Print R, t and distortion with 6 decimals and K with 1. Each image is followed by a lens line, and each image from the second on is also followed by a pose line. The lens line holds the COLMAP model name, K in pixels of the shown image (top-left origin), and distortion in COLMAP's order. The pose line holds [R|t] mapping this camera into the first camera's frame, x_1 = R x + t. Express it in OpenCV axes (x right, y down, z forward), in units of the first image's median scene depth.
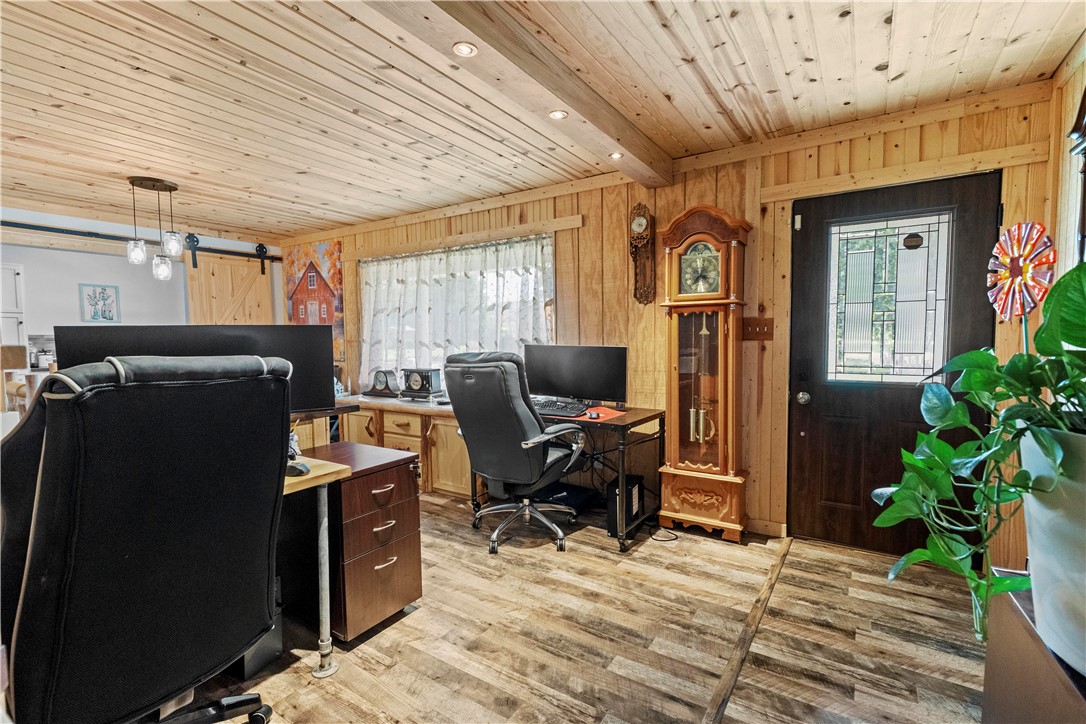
lens RADIAL K [[492.4, 0, 550.5], [0, 492.4, 364.5], [0, 0, 1]] dist [0.004485, 0.000217]
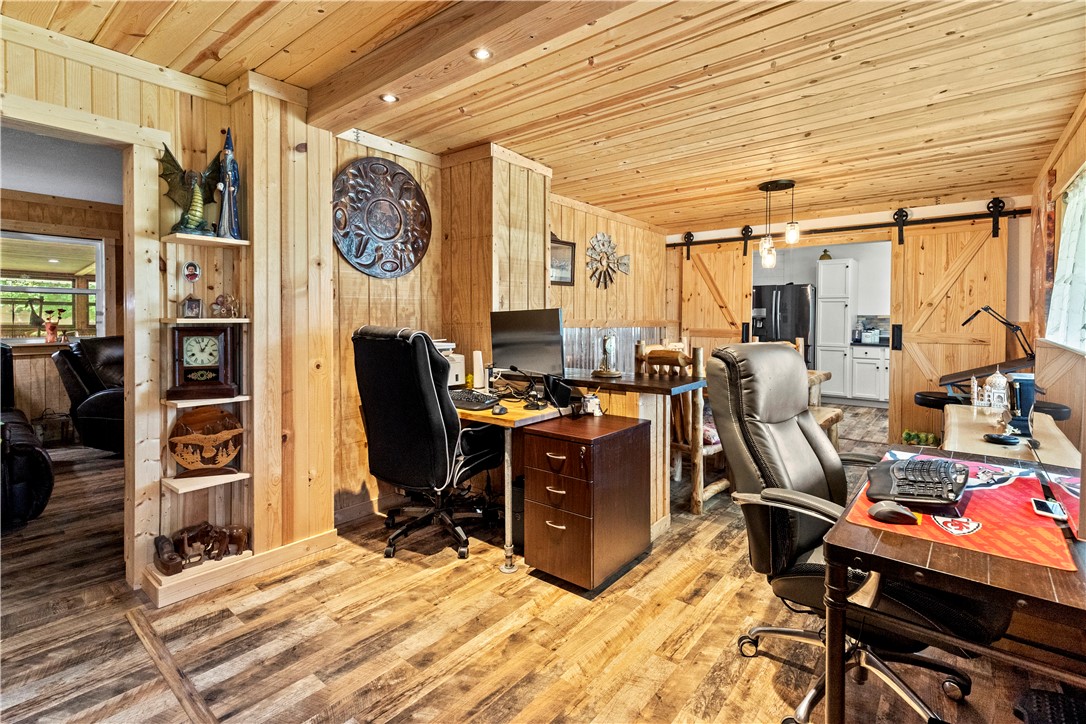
lens RADIAL K [[506.8, 0, 548.6], [0, 506.8, 327.2], [0, 0, 1]] dist [0.003836, -0.000637]
pose [[-0.109534, 0.025743, -0.993650, 0.651626], [-0.059970, 0.997672, 0.032458, -0.058890], [0.992172, 0.063145, -0.107735, 0.909652]]
